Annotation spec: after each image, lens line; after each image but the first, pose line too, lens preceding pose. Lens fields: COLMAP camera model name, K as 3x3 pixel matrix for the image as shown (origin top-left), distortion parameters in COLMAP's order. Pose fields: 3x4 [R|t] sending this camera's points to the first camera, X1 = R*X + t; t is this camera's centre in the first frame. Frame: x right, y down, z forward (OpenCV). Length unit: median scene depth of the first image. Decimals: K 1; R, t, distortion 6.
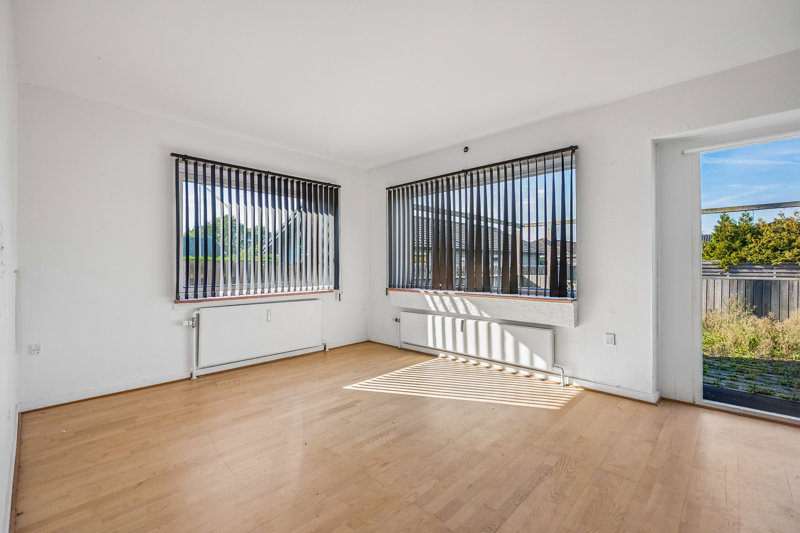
lens RADIAL K [[352.0, 0, 397.9], [0, 352.0, 265.4], [0, 0, 1]] dist [-0.001785, -0.000493]
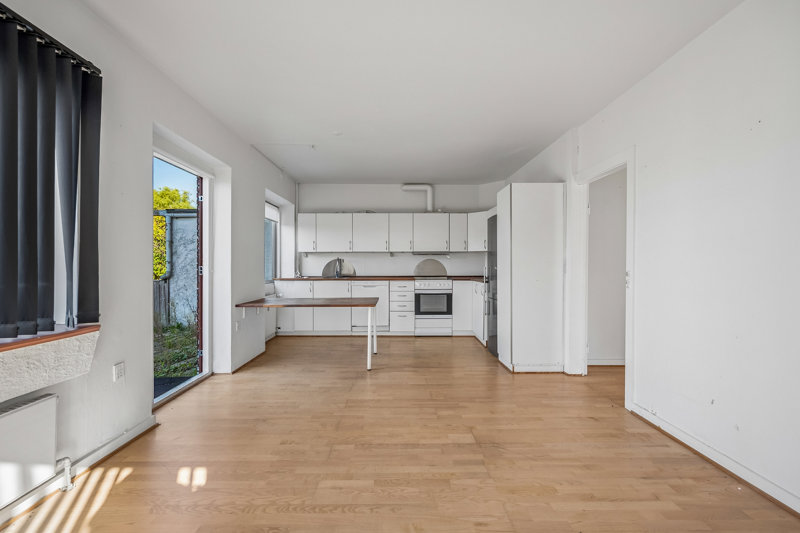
lens RADIAL K [[352.0, 0, 397.9], [0, 352.0, 265.4], [0, 0, 1]] dist [-0.001785, -0.000493]
pose [[-0.698058, -0.000107, 0.716041, -0.512473], [0.003140, 0.999990, 0.003211, -0.012279], [-0.716035, 0.004489, -0.698050, 1.842983]]
